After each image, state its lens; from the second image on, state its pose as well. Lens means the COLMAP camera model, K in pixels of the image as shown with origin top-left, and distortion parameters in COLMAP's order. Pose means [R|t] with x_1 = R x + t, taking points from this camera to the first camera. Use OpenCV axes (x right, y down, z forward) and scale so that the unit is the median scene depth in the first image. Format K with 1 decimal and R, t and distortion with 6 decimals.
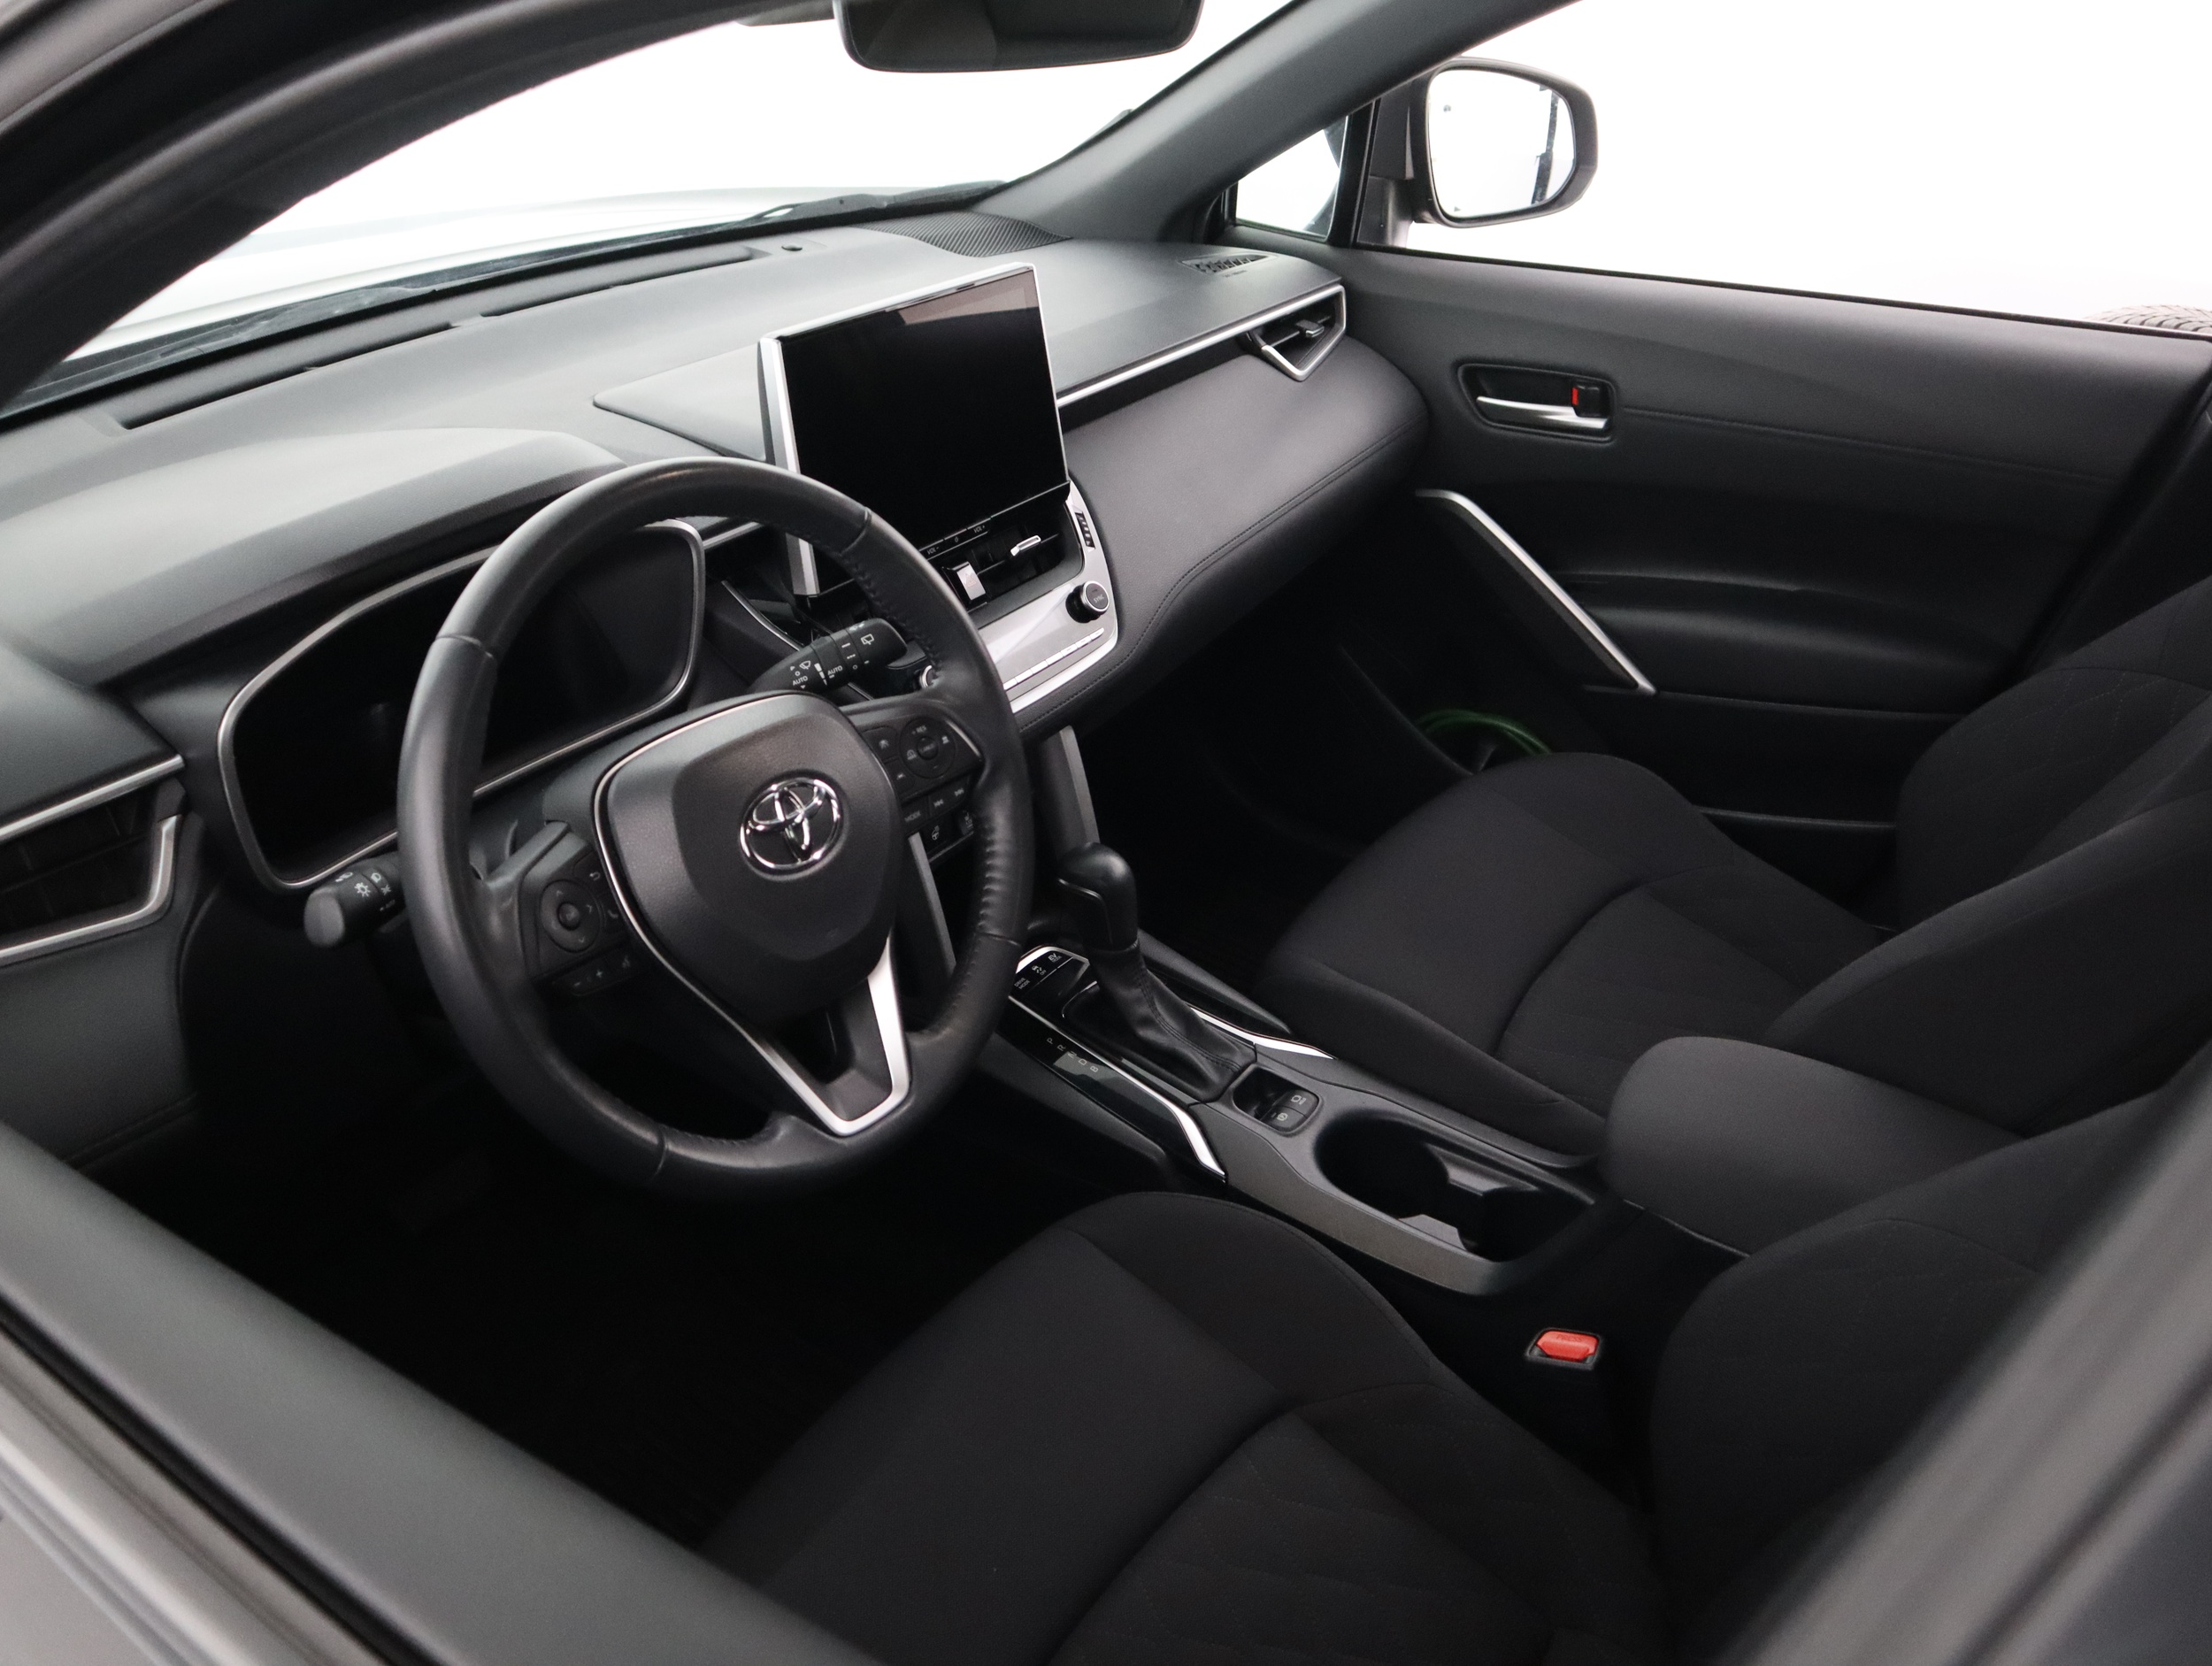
lens RADIAL K [[1759.7, 0, 1106.0], [0, 1759.7, 833.0], [0, 0, 1]] dist [-0.133201, 0.099942]
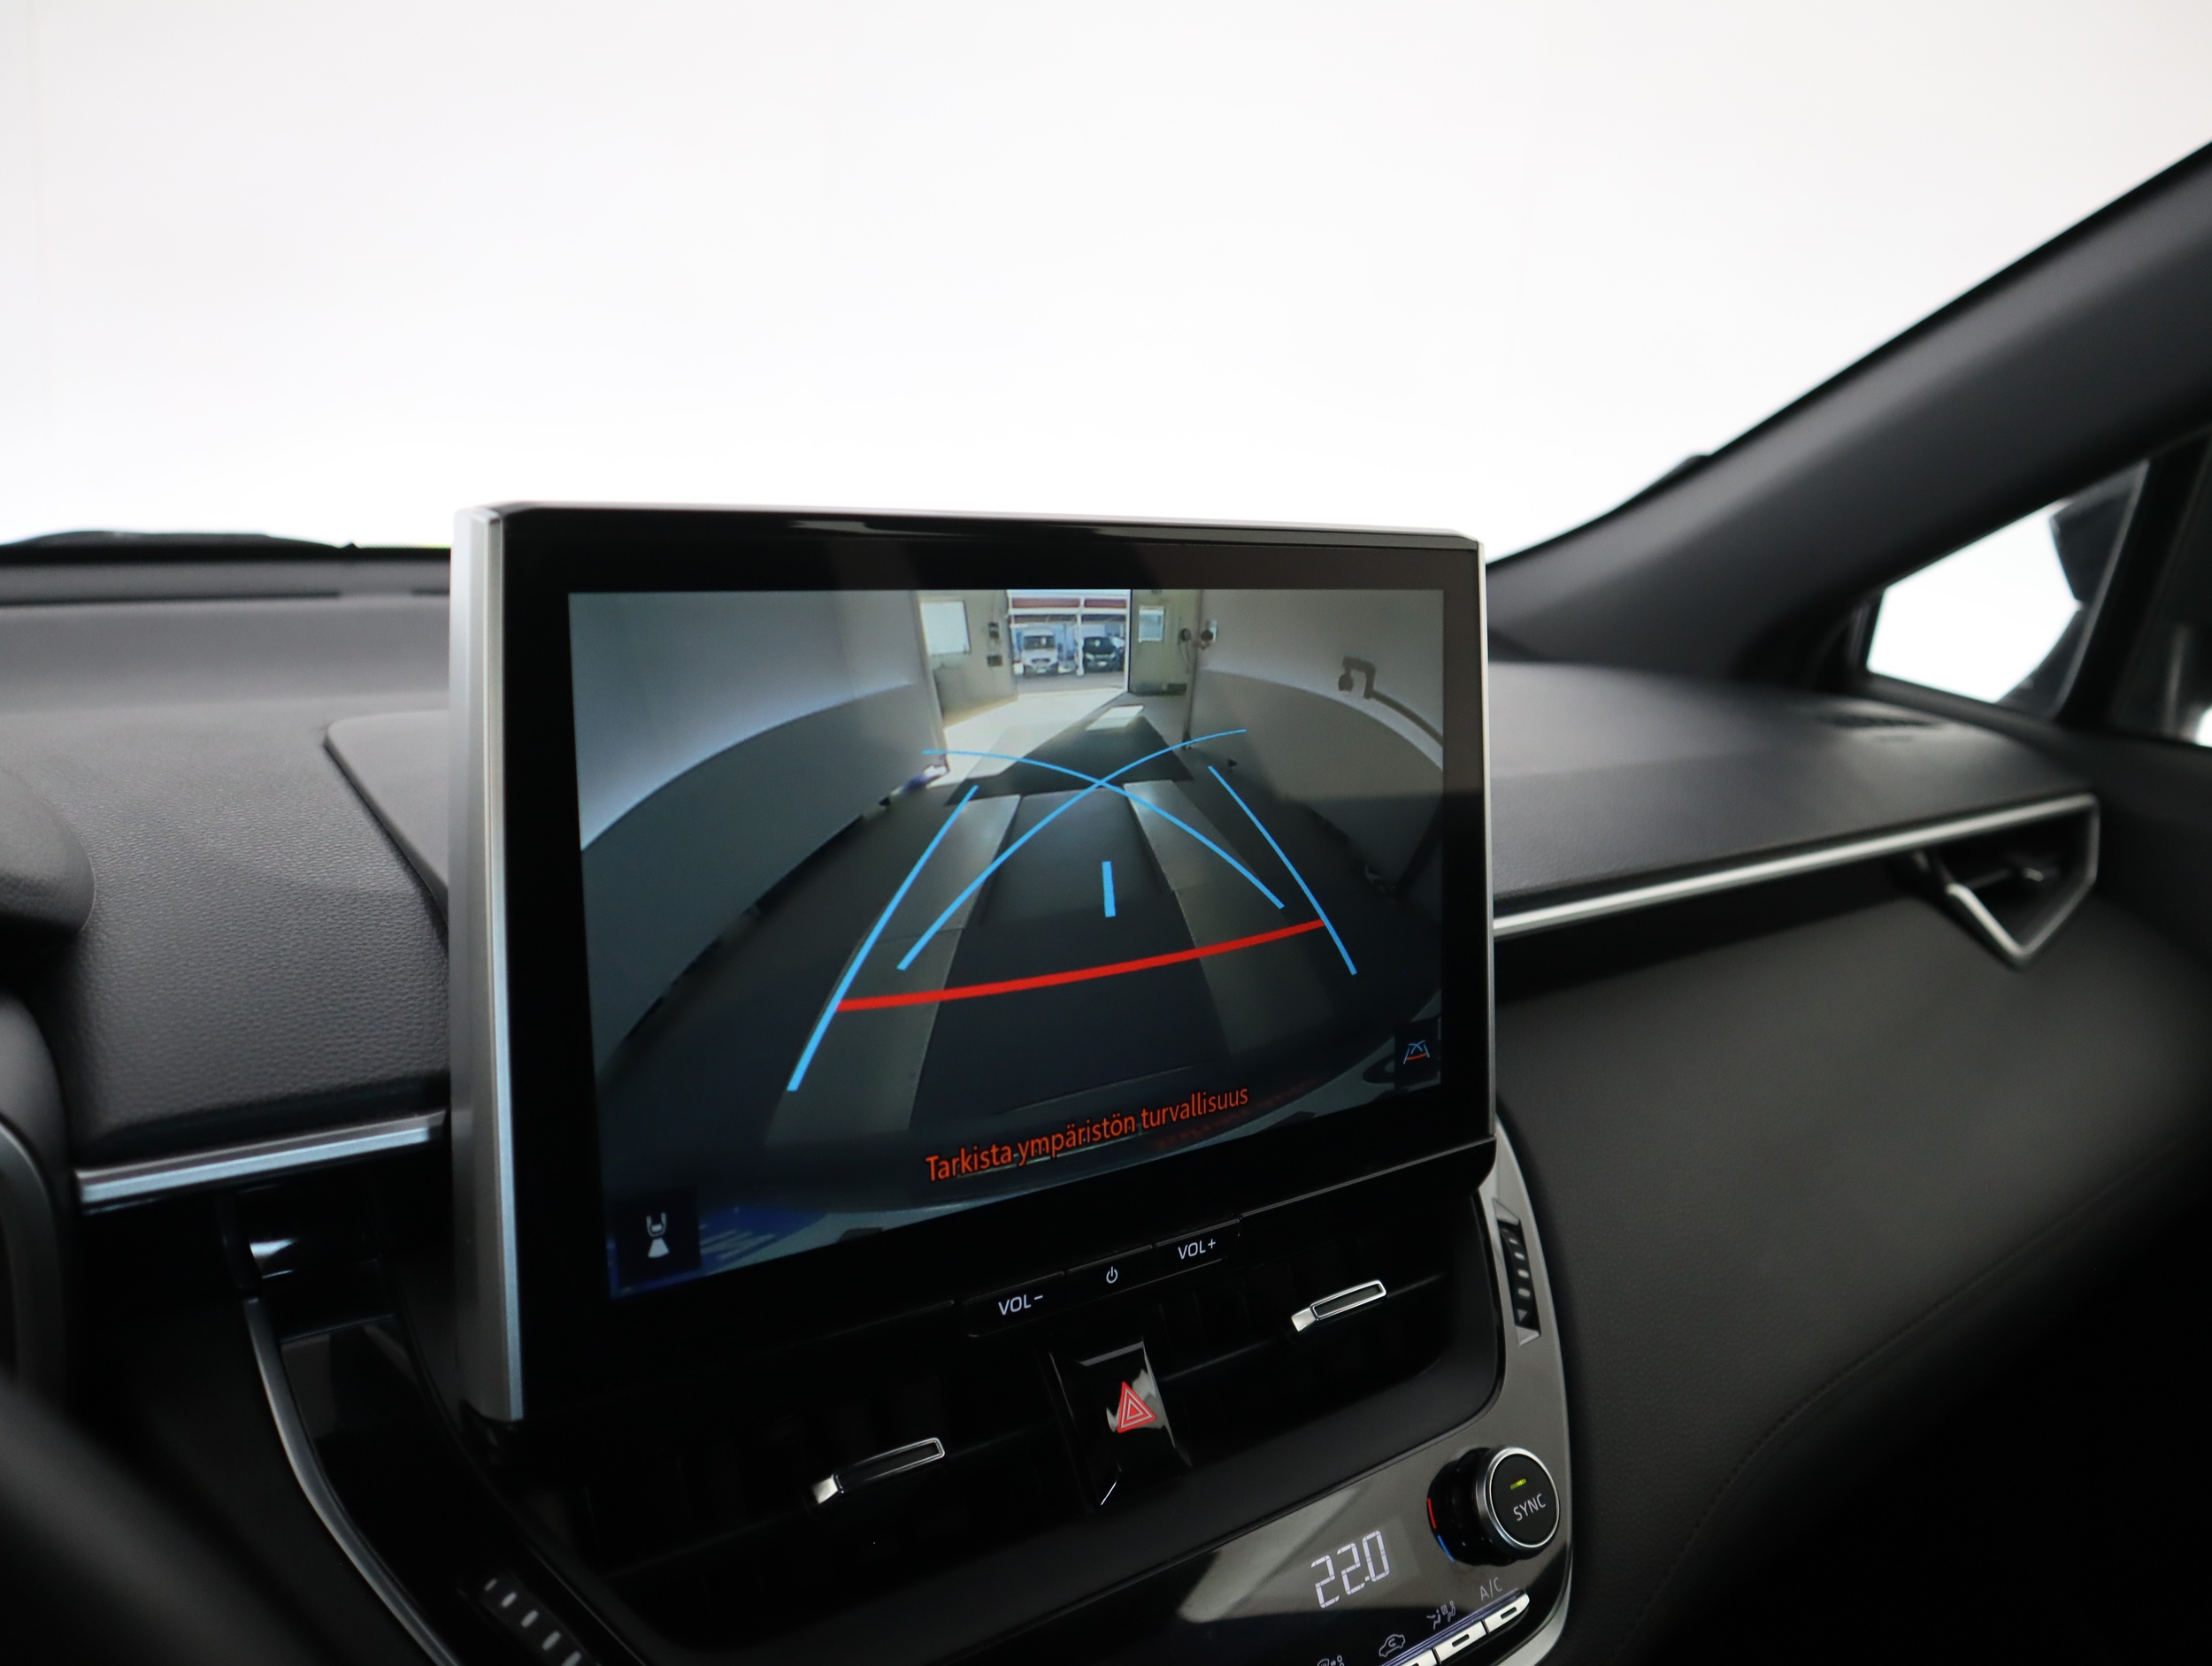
lens RADIAL K [[1759.7, 0, 1106.0], [0, 1759.7, 833.0], [0, 0, 1]] dist [-0.133201, 0.099942]
pose [[0.957487, 0.127205, -0.258915, -0.012534], [-0.199384, 0.940457, -0.275293, -0.142532], [0.208480, 0.315213, 0.925838, 0.618880]]
